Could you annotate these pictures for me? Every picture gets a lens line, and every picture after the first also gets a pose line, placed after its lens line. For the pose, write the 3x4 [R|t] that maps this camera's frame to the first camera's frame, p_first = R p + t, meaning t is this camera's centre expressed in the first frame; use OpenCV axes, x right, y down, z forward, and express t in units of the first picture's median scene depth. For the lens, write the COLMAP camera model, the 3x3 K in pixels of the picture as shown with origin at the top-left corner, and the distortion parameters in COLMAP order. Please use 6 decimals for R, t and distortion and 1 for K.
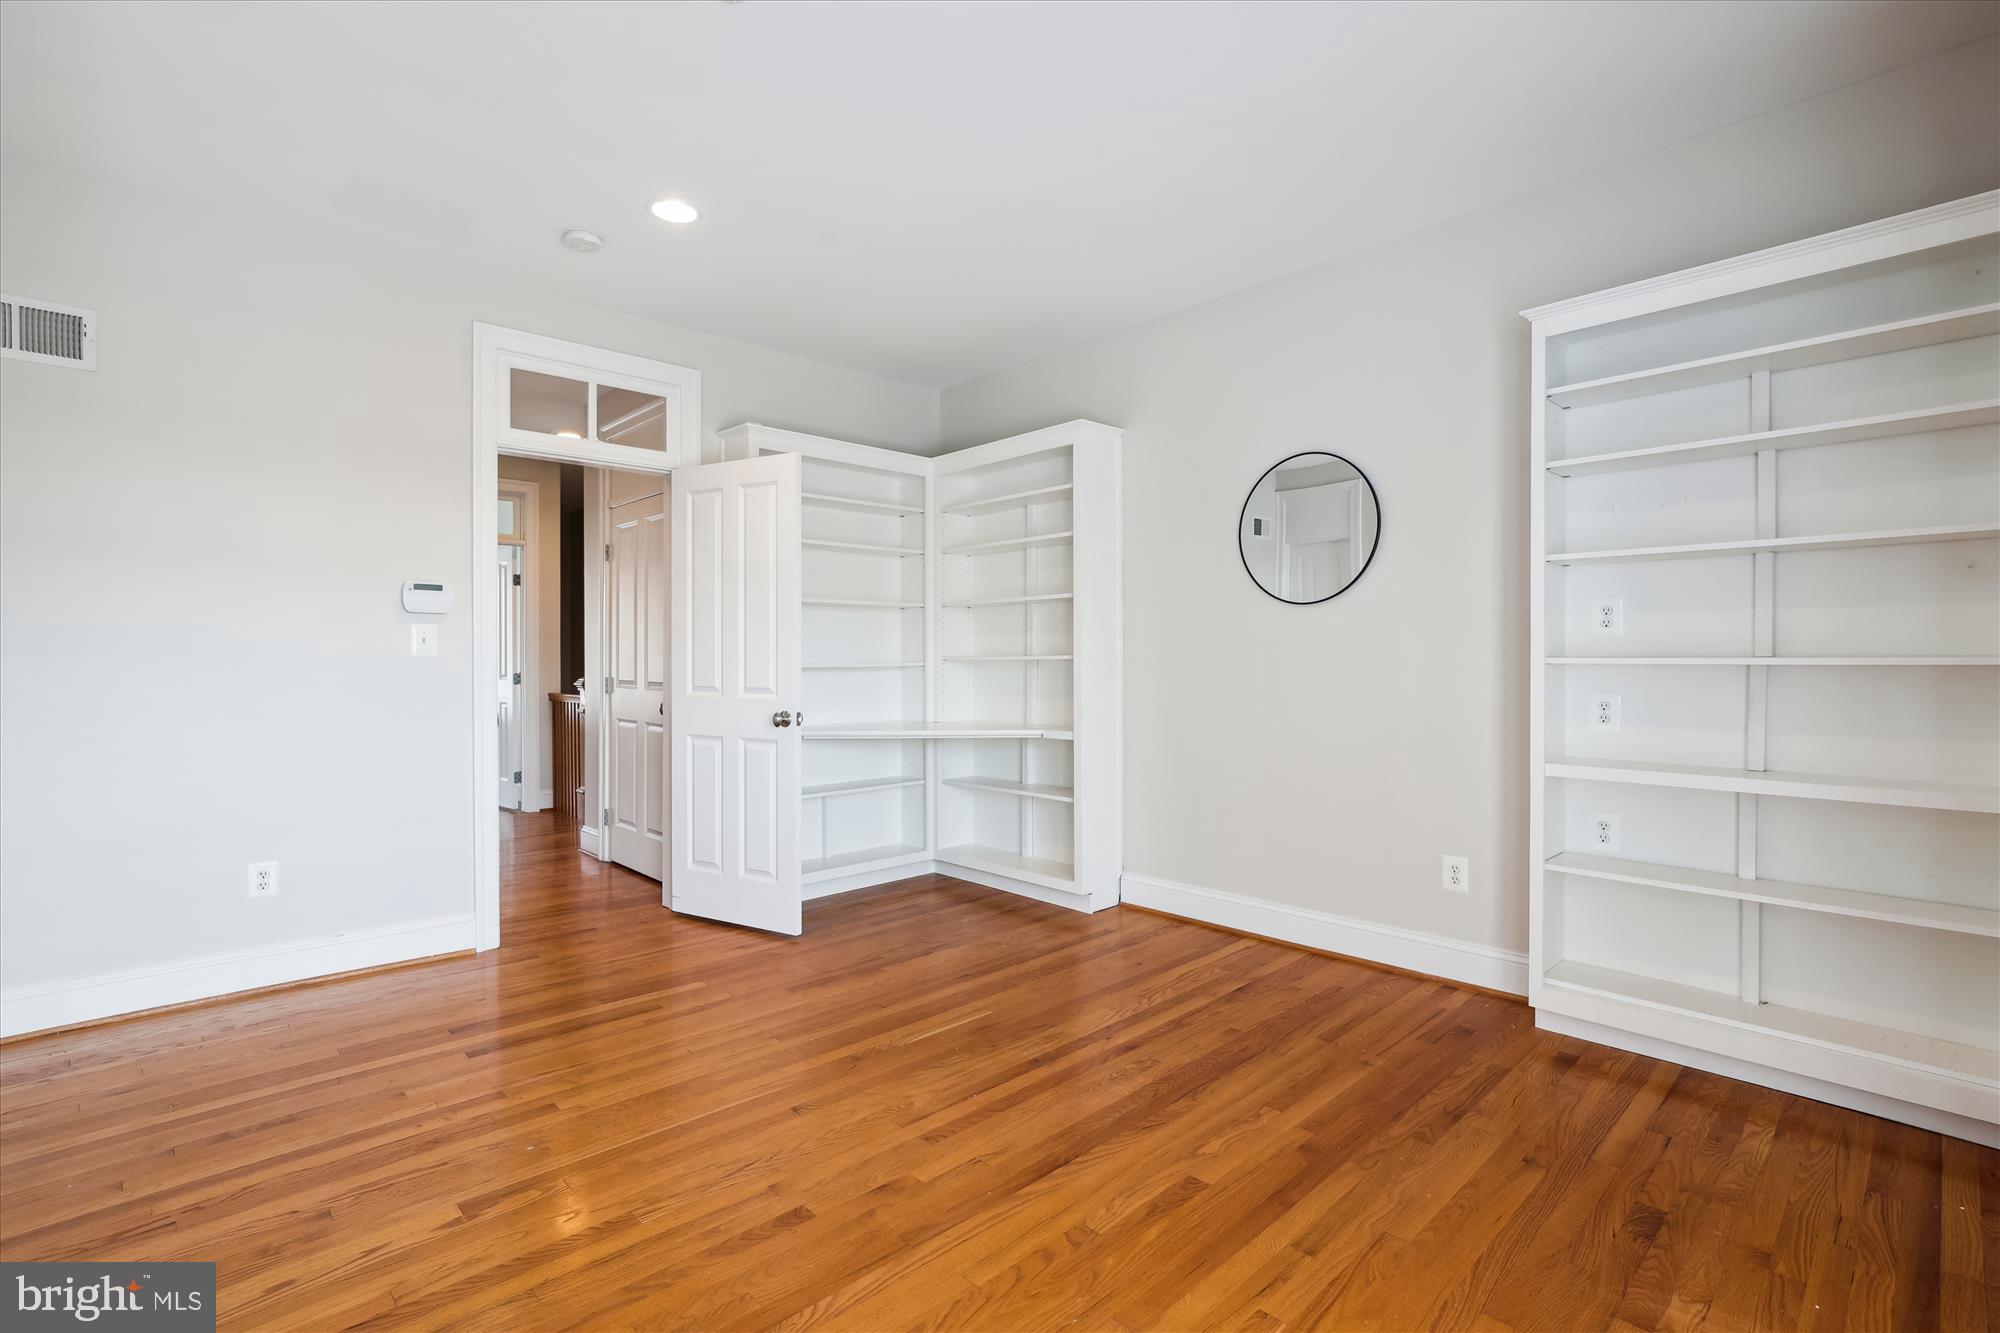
lens RADIAL K [[956.4, 0, 1024.4], [0, 956.4, 656.3], [0, 0, 1]] dist [-0.014053, -0.000136]
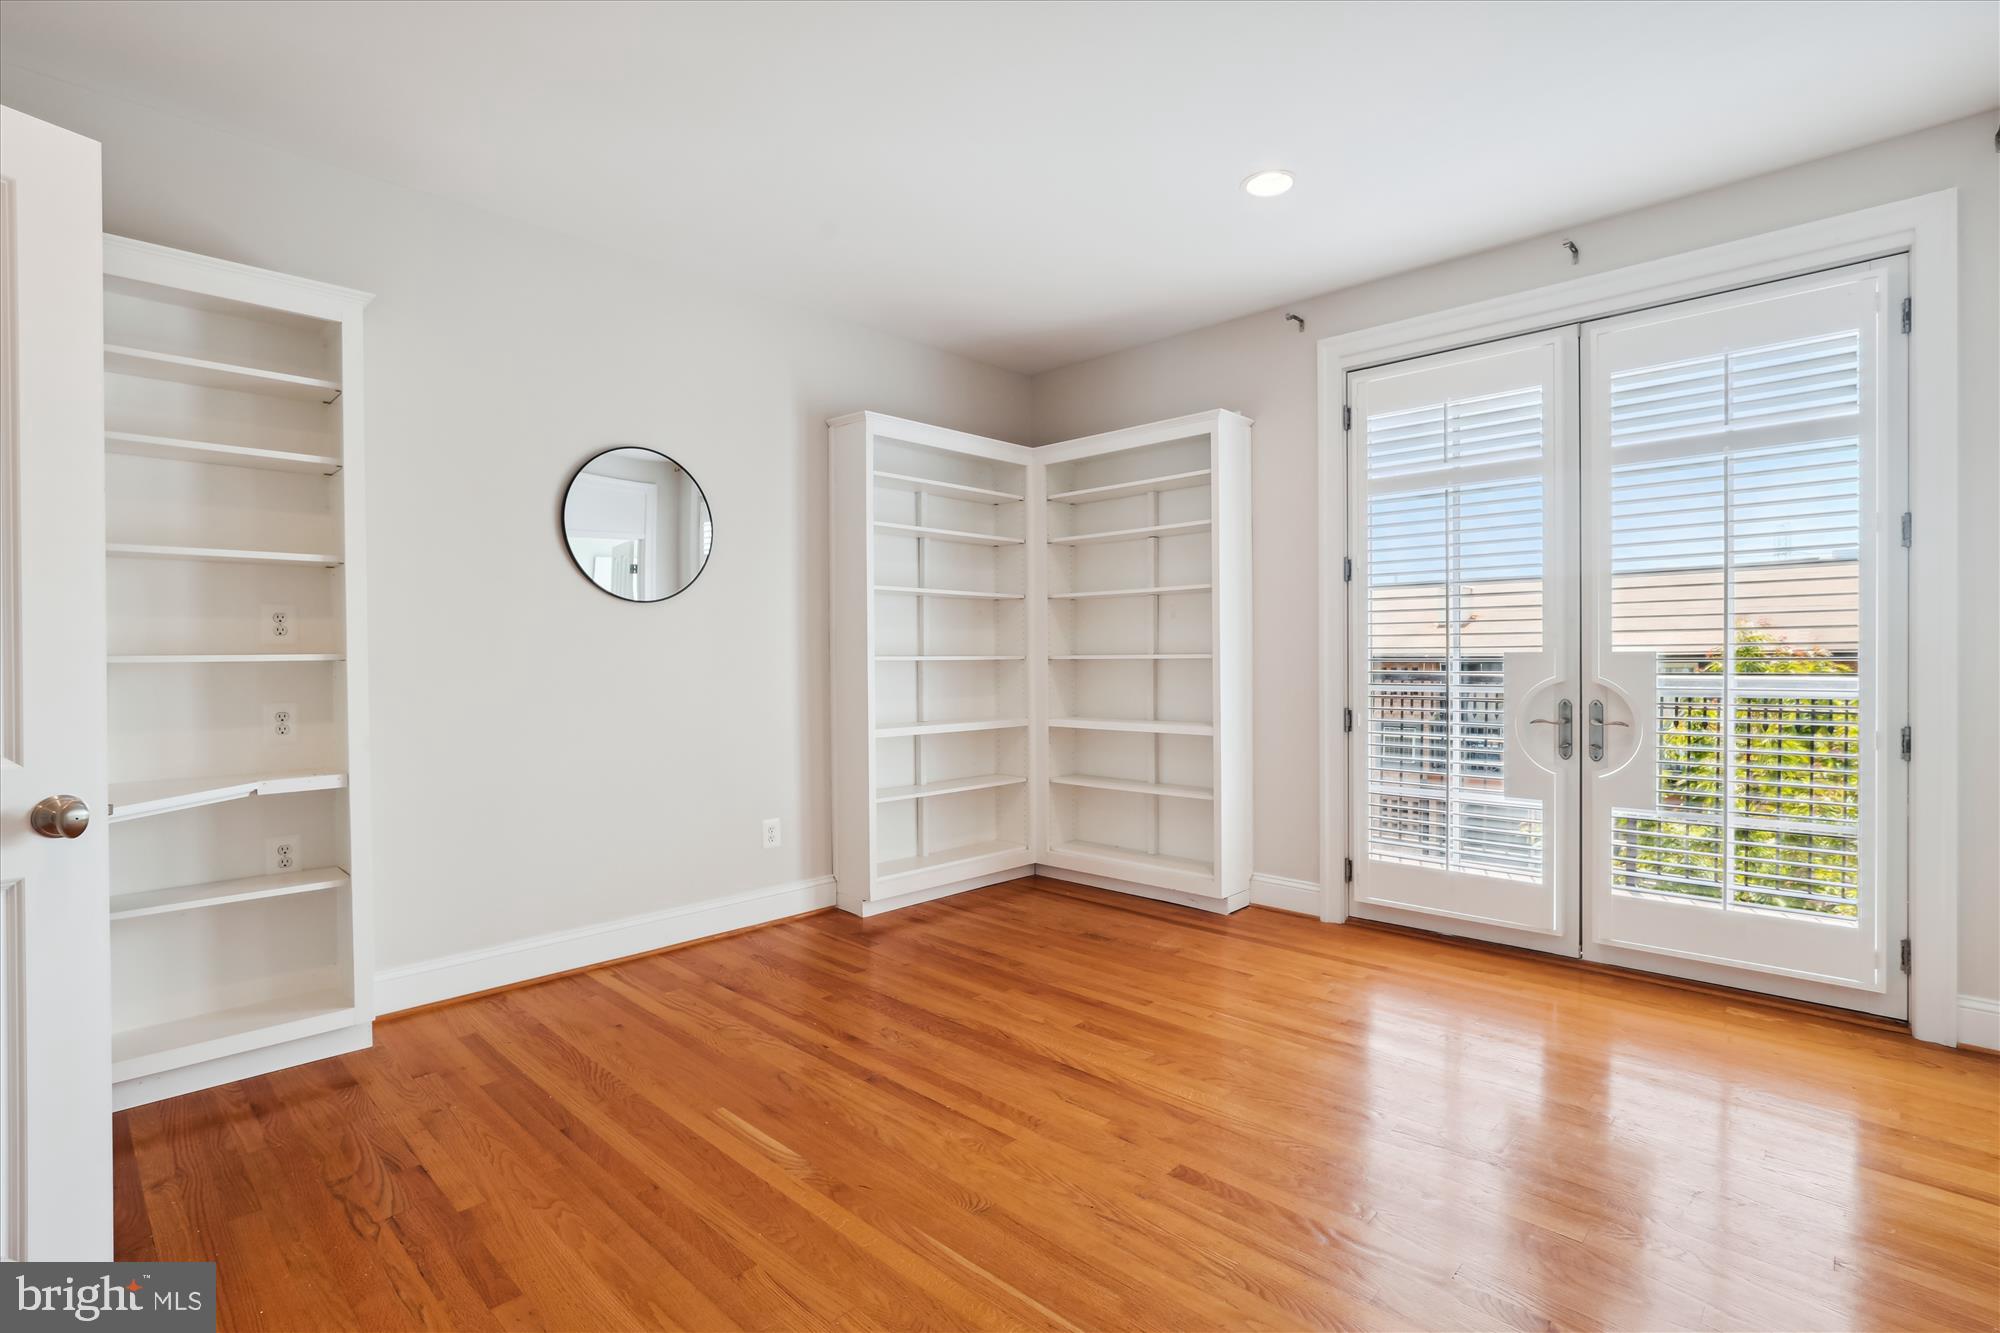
lens RADIAL K [[929.4, 0, 1015.3], [0, 929.4, 653.0], [0, 0, 1]] dist [-0.011575, 0.000216]
pose [[-0.053960, 0.008892, 0.998503, -0.916261], [0.012202, 0.999892, -0.008245, 0.011582], [-0.998469, 0.011739, -0.054063, 0.904290]]
